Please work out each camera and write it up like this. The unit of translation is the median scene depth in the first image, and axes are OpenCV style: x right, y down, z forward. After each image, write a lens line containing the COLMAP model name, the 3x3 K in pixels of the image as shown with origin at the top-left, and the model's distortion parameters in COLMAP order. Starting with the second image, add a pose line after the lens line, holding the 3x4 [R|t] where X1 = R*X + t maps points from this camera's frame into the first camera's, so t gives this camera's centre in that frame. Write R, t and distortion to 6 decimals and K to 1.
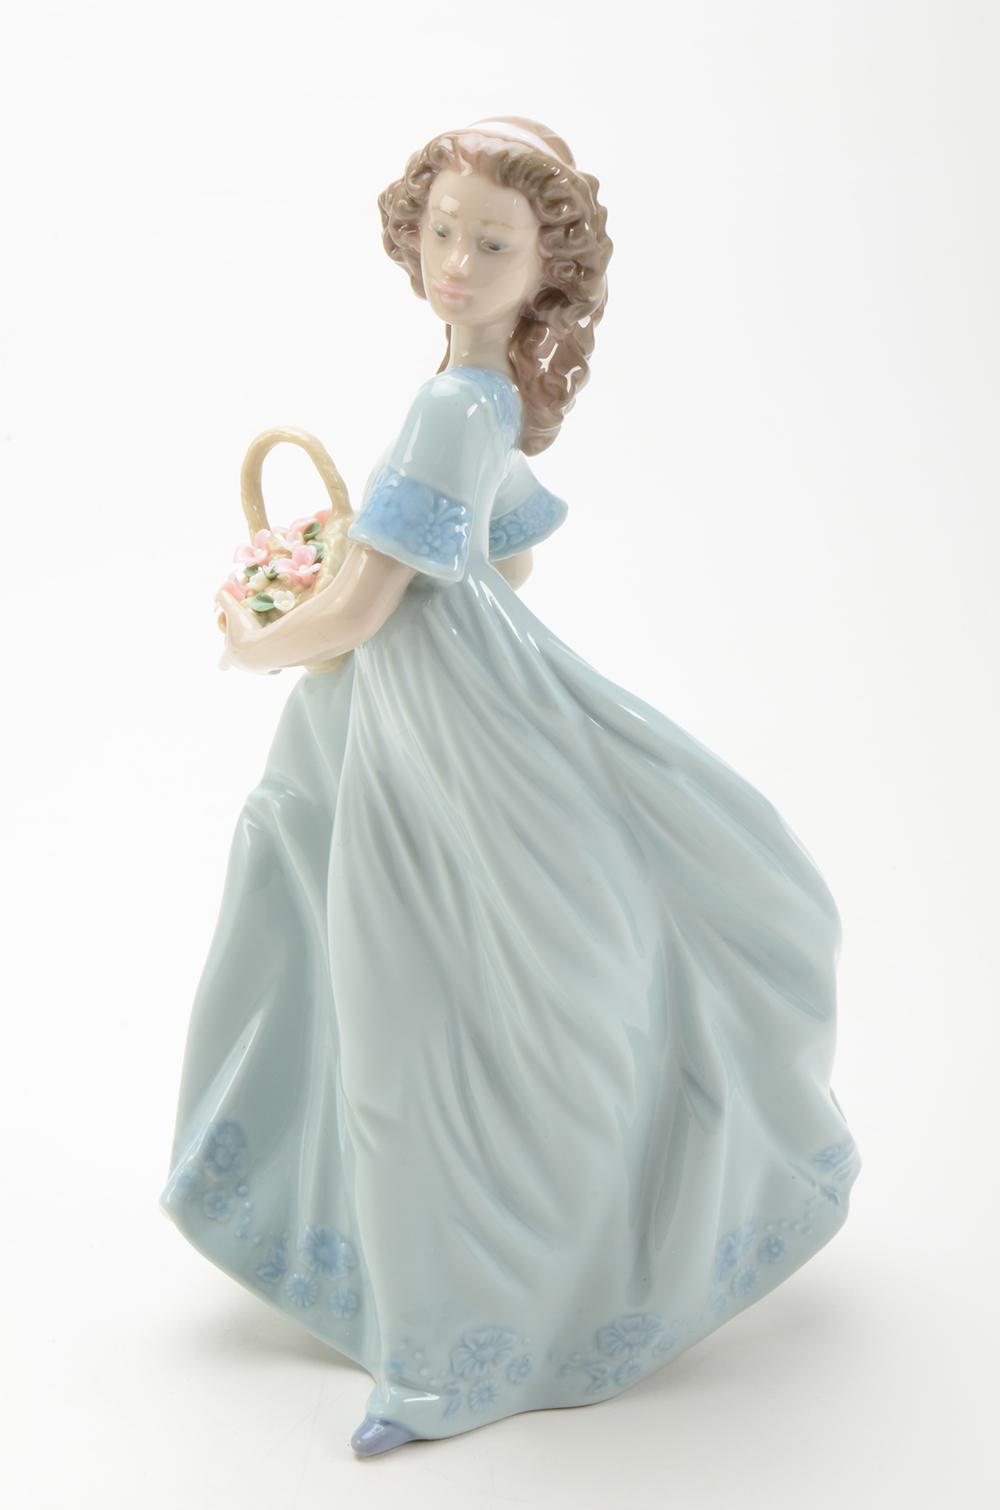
lens RADIAL K [[3339.0, 0, 500.0], [0, 3339.0, 755.0], [0, 0, 1]] dist [-0.050239, 0.122069]
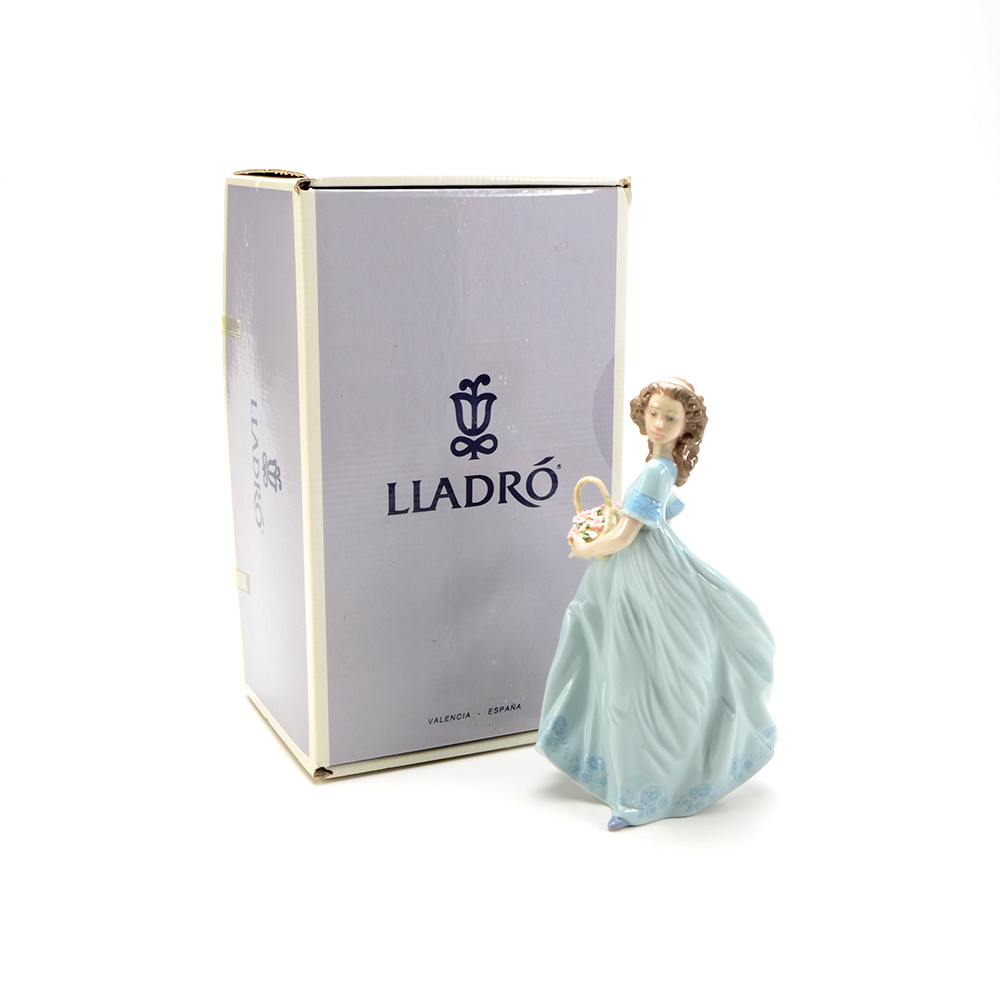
lens RADIAL K [[1622.5, 0, 500.0], [0, 1622.5, 500.0], [0, 0, 1]] dist [-0.046352, -0.027685]
pose [[0.999863, 0.012932, -0.010299, -0.129262], [-0.013780, 0.996105, -0.087093, 0.048943], [0.009133, 0.087223, 0.996147, -0.435644]]
